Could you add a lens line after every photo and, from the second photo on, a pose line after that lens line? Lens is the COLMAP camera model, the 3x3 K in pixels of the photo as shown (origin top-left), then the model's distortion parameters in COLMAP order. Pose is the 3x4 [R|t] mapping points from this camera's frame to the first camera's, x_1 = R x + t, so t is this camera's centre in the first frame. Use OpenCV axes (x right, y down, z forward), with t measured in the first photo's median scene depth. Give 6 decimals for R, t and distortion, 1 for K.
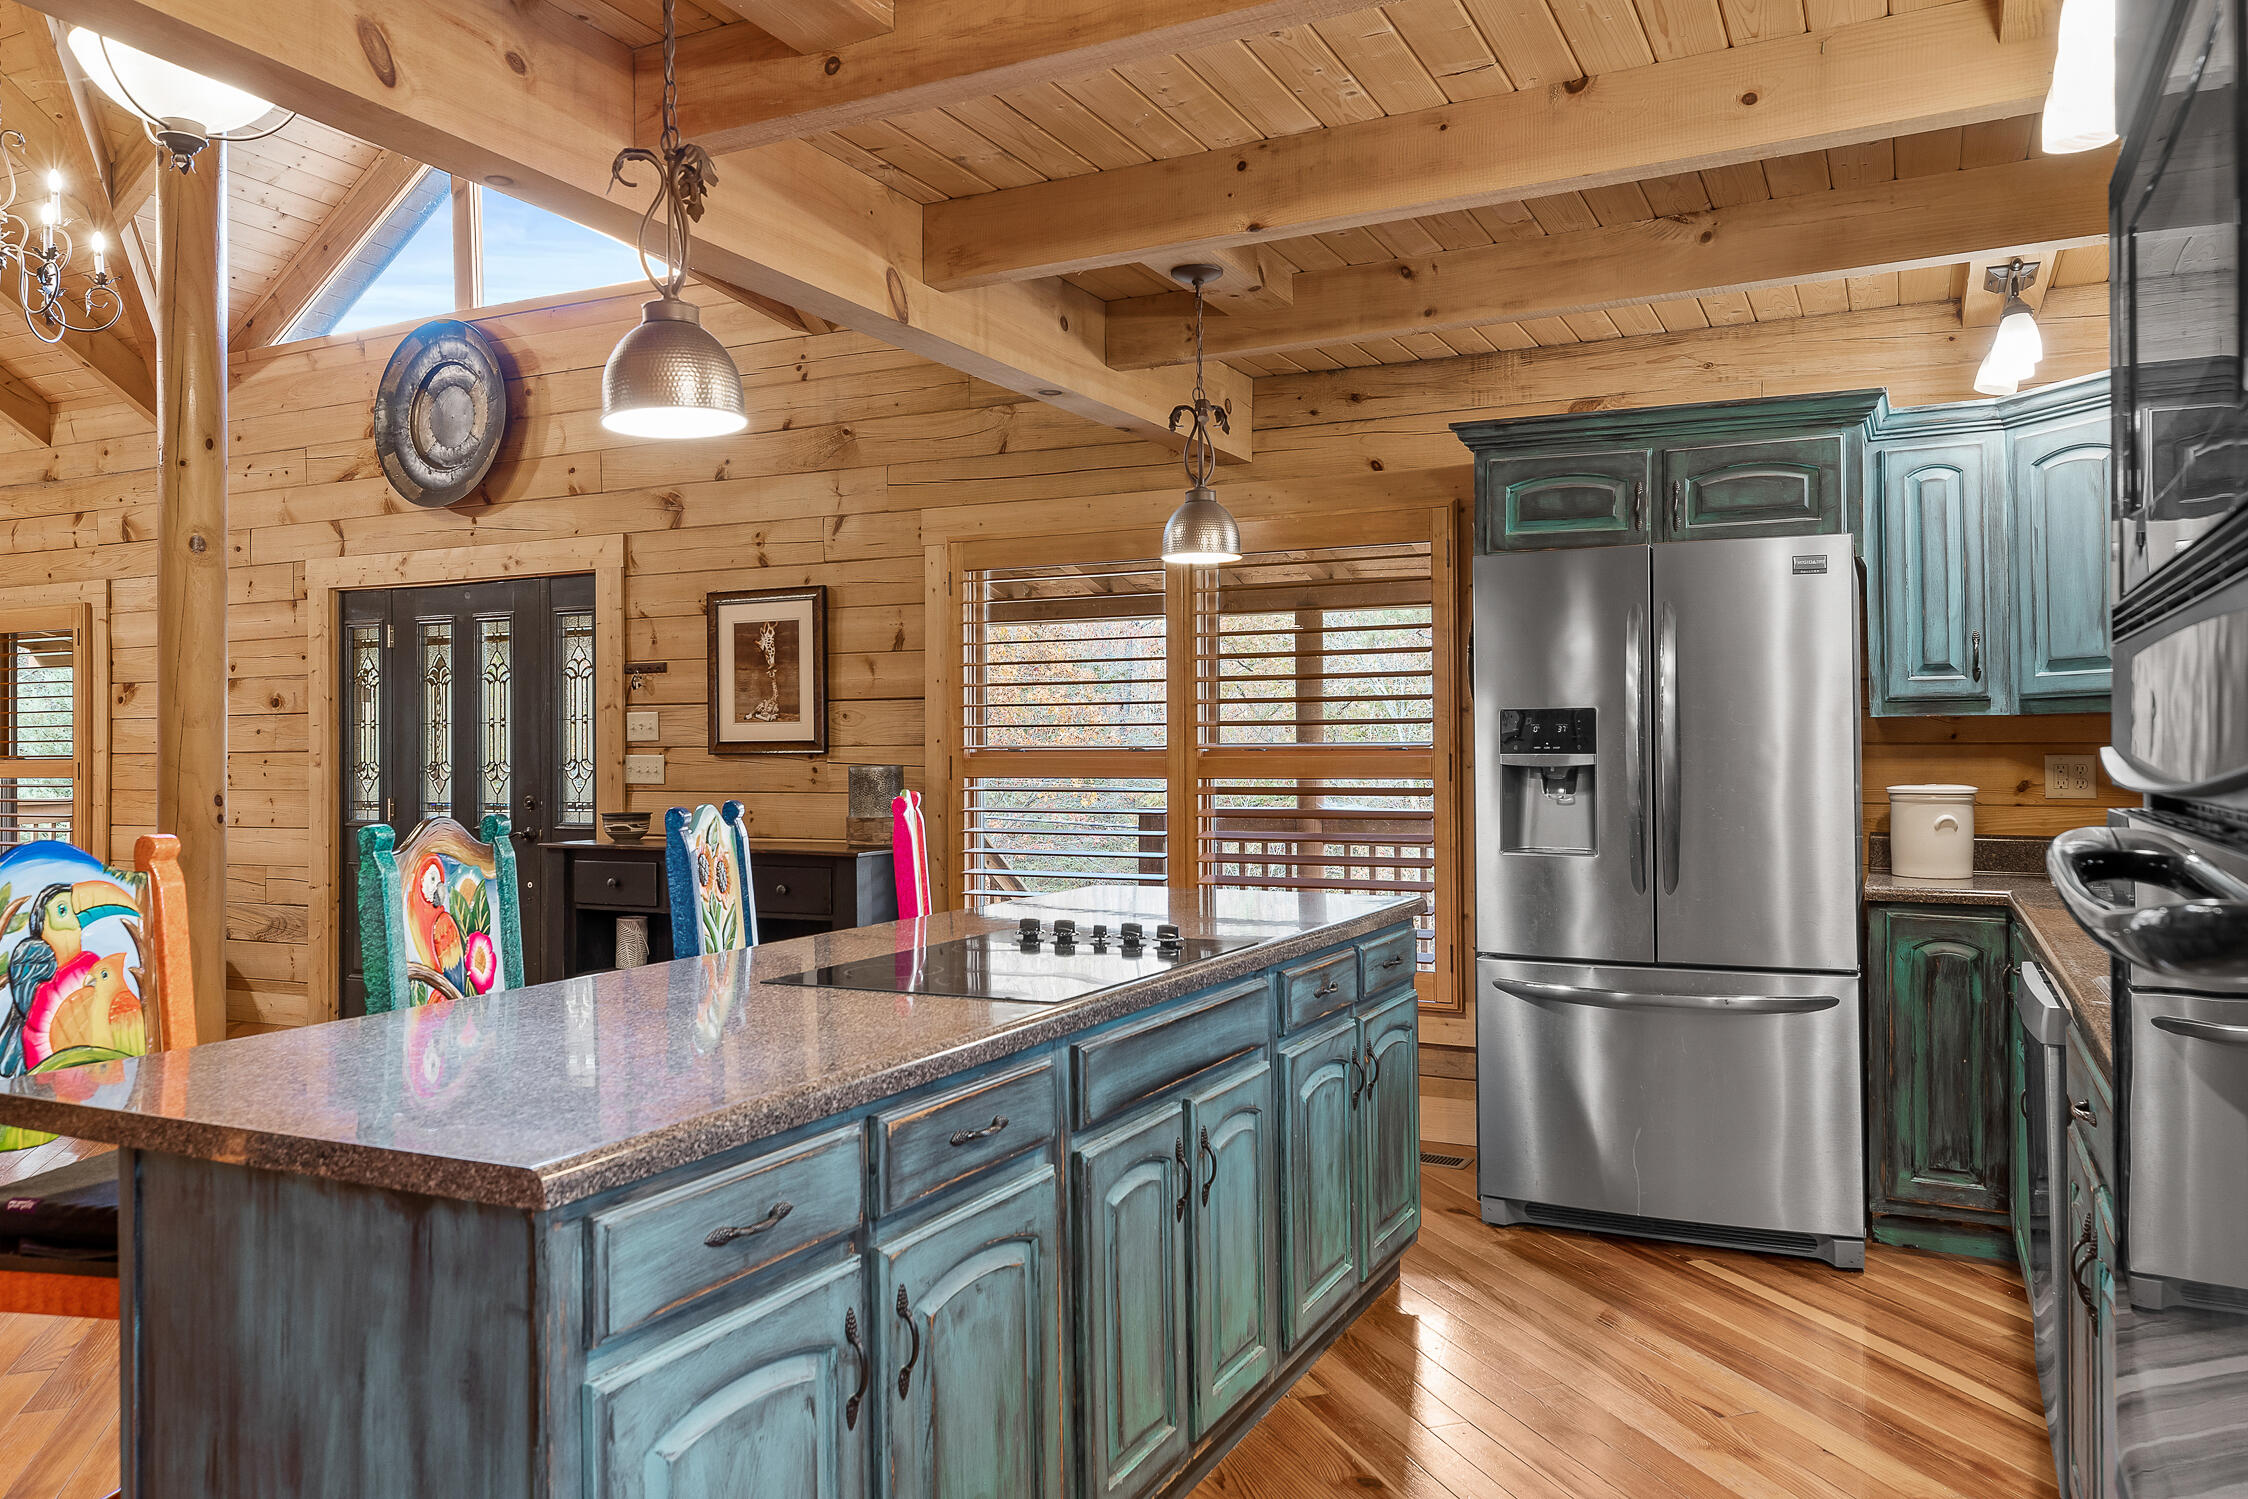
lens RADIAL K [[1620.9, 0, 1124.0], [0, 1620.9, 740.3], [0, 0, 1]] dist [0.002961, 0.004234]
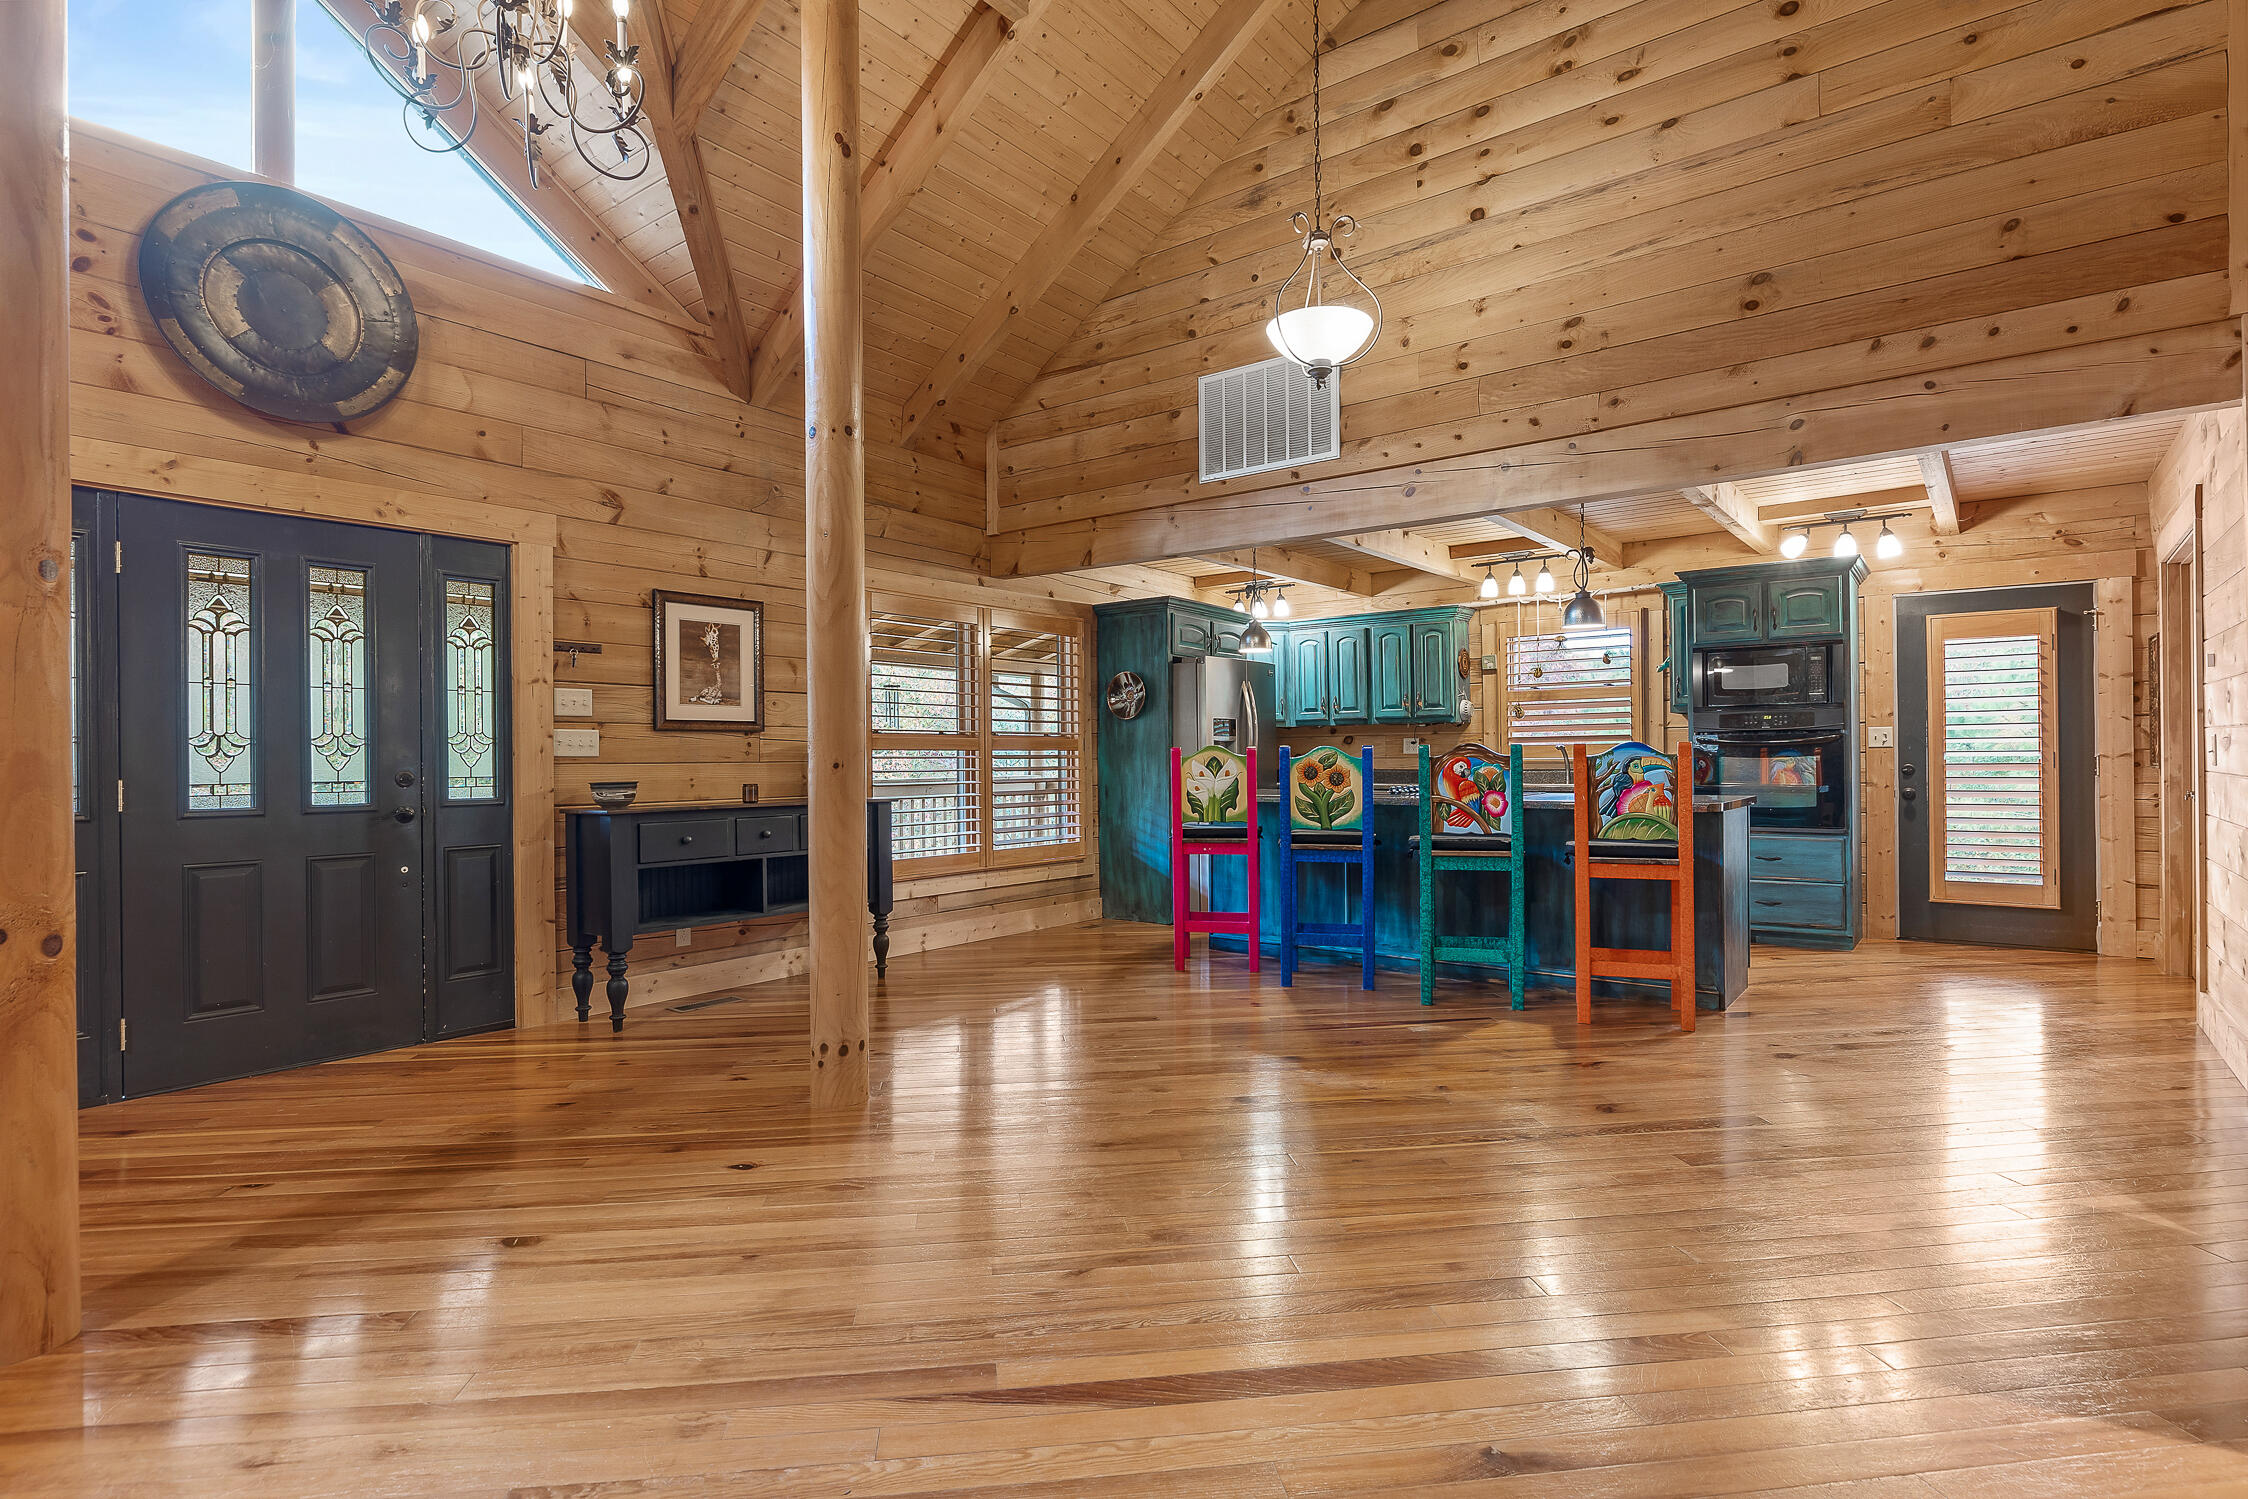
lens RADIAL K [[1119.3, 0, 1139.6], [0, 1119.3, 753.2], [0, 0, 1]] dist [-0.002098, 0.000510]
pose [[0.187935, 0.008185, 0.982147, -0.951810], [0.001703, 0.999961, -0.008659, 0.031839], [-0.982180, 0.003300, 0.187914, 0.506408]]
